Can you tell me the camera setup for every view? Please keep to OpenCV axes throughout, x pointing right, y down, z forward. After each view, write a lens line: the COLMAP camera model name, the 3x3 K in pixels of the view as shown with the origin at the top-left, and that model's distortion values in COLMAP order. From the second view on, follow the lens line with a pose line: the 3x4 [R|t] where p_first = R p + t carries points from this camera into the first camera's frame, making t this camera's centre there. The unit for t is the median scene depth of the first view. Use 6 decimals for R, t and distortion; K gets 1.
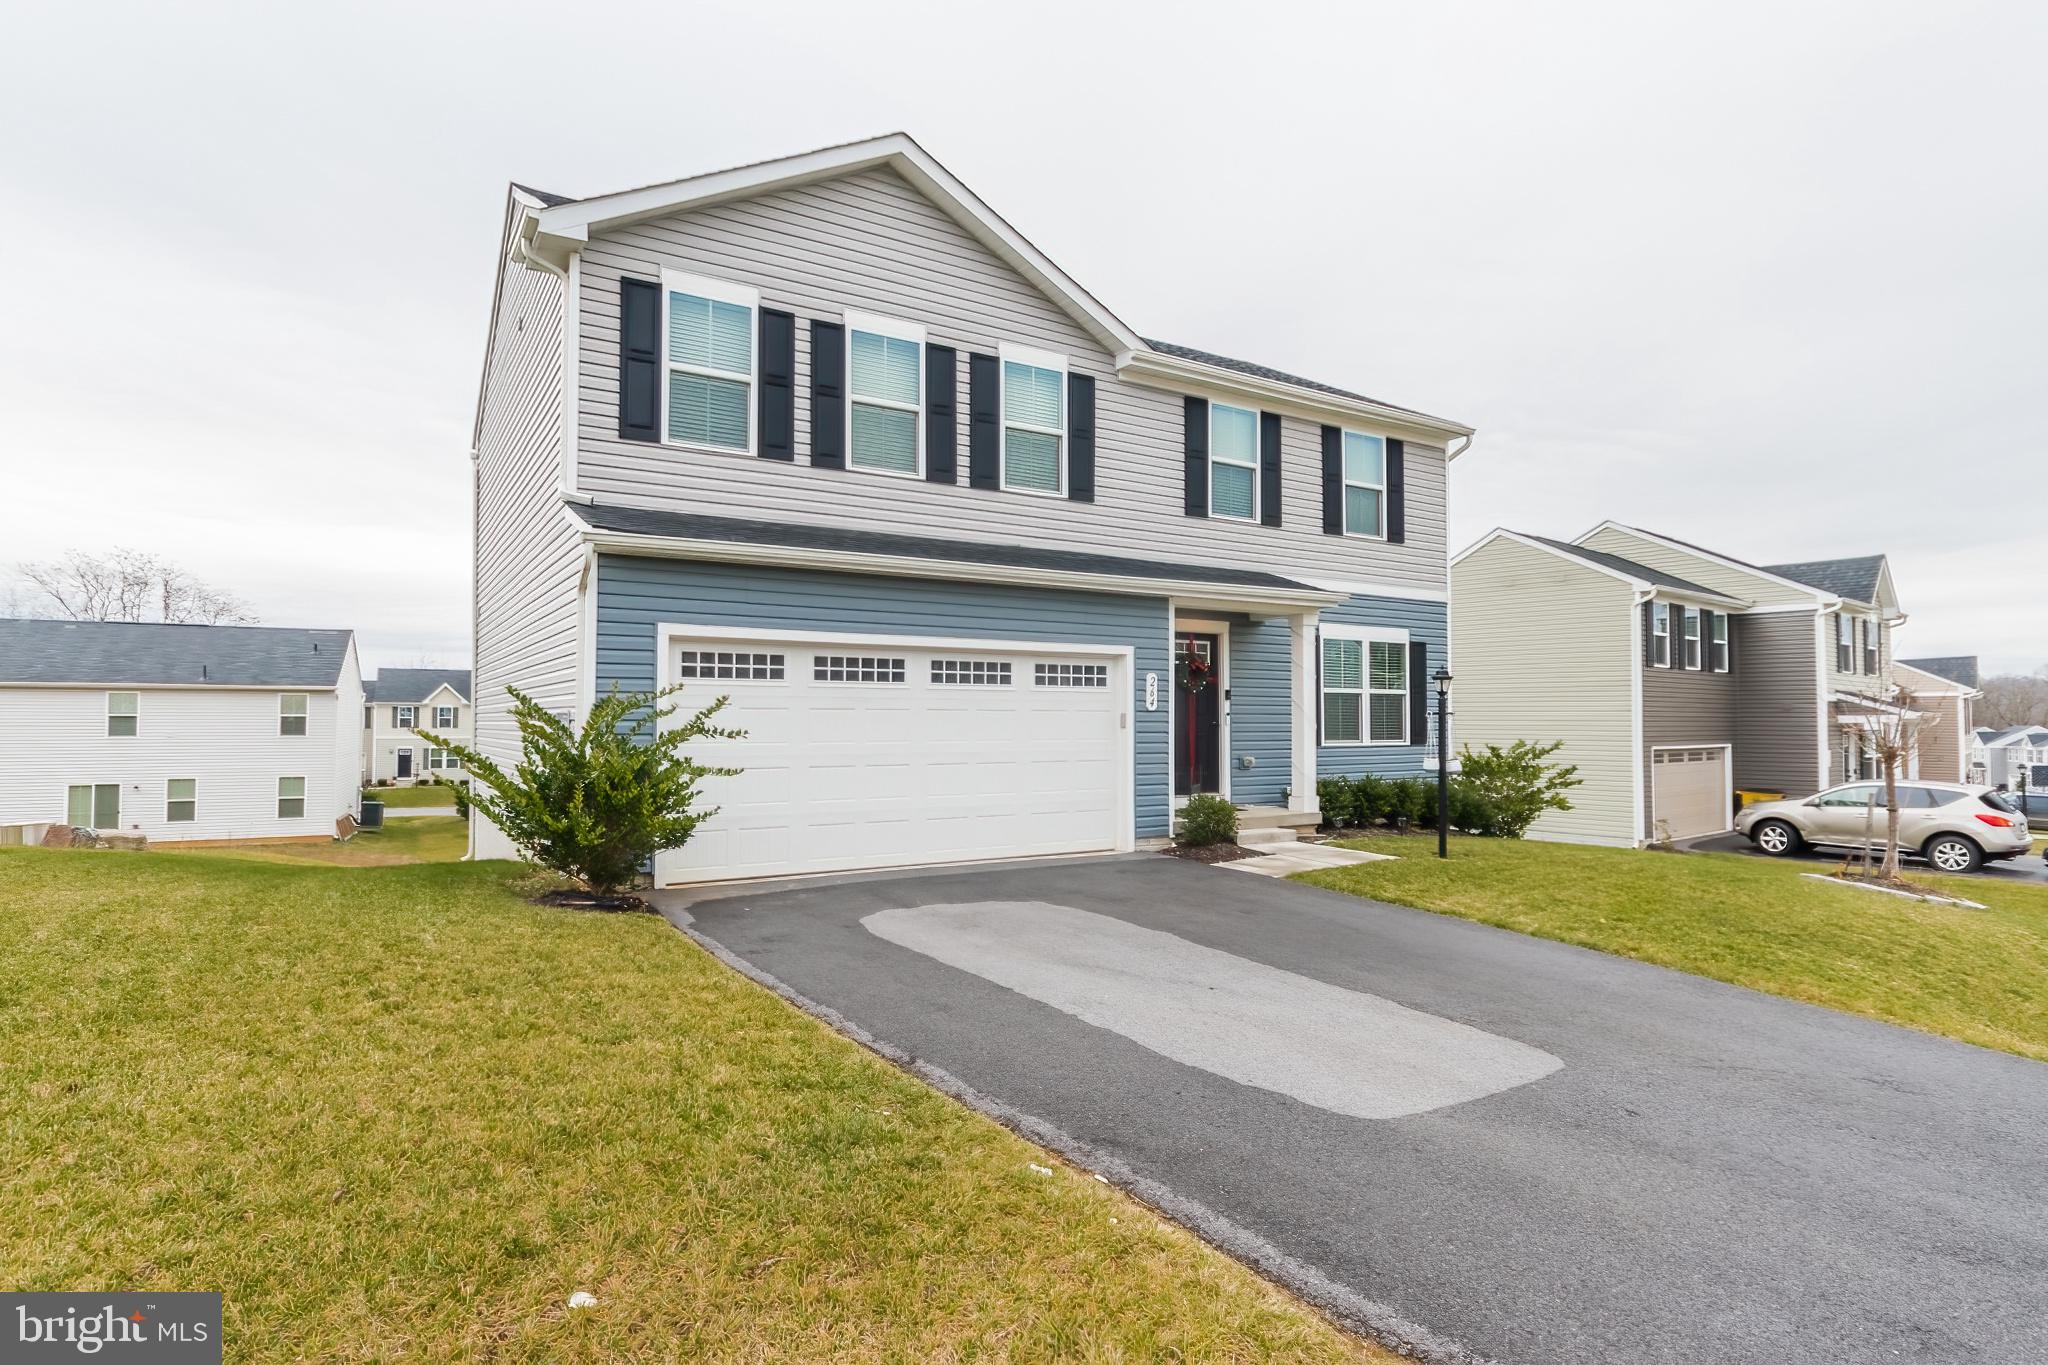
lens RADIAL K [[1061.0, 0, 1024.4], [0, 1061.0, 620.2], [0, 0, 1]] dist [-0.031860, -0.000281]
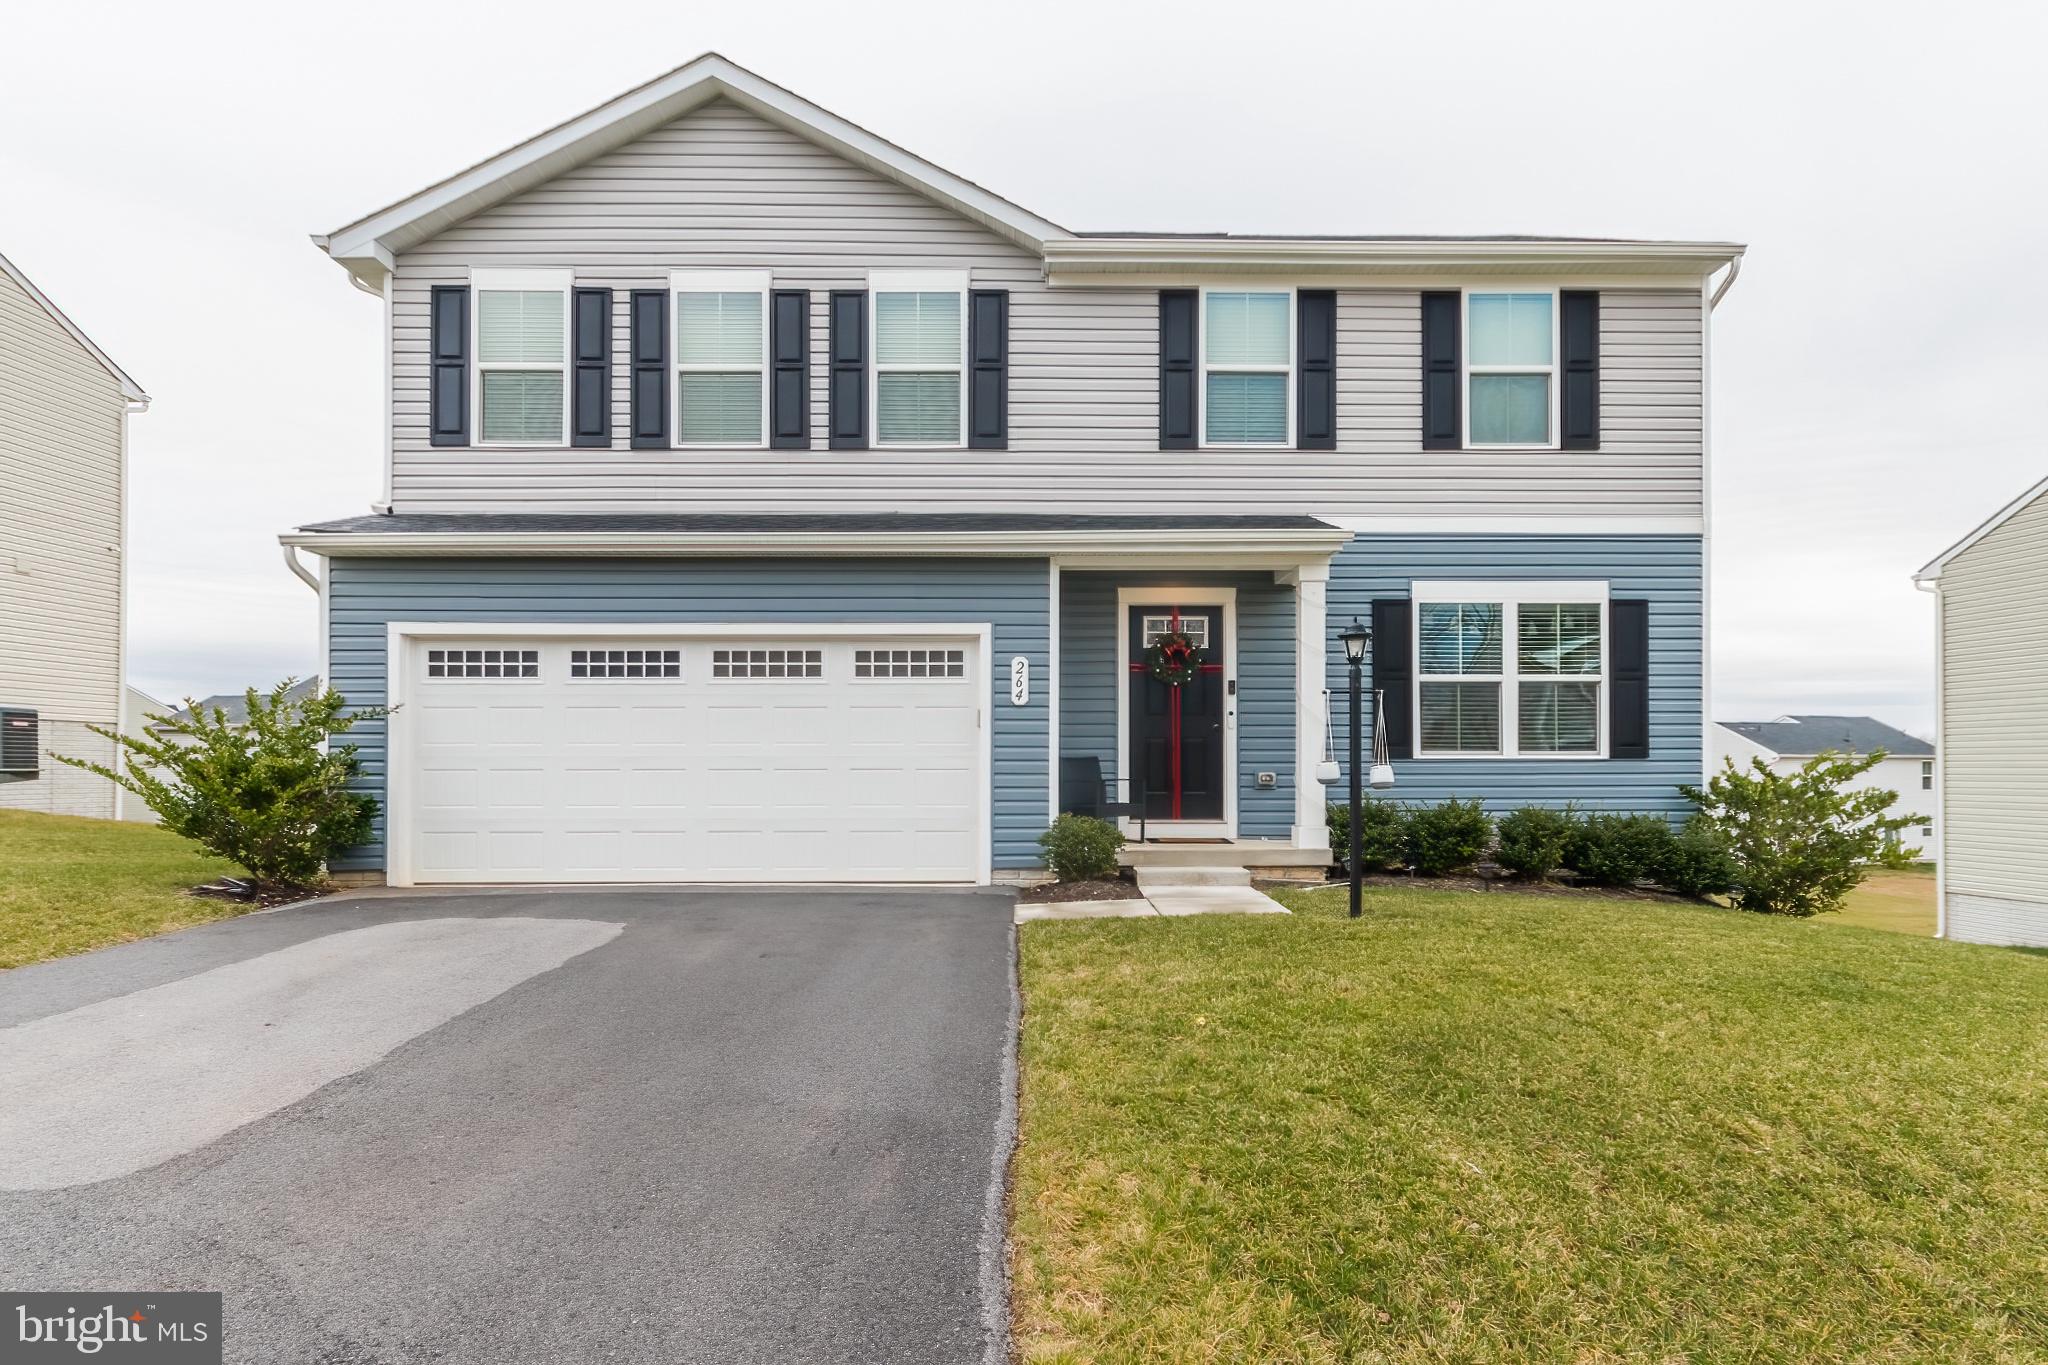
lens RADIAL K [[1060.6, 0, 1012.7], [0, 1060.6, 686.8], [0, 0, 1]] dist [-0.003789, -0.007878]
pose [[0.851645, -0.014836, -0.523909, 0.485879], [0.048642, 0.997522, 0.050822, 0.028258], [0.521857, -0.068766, 0.850256, 0.305353]]
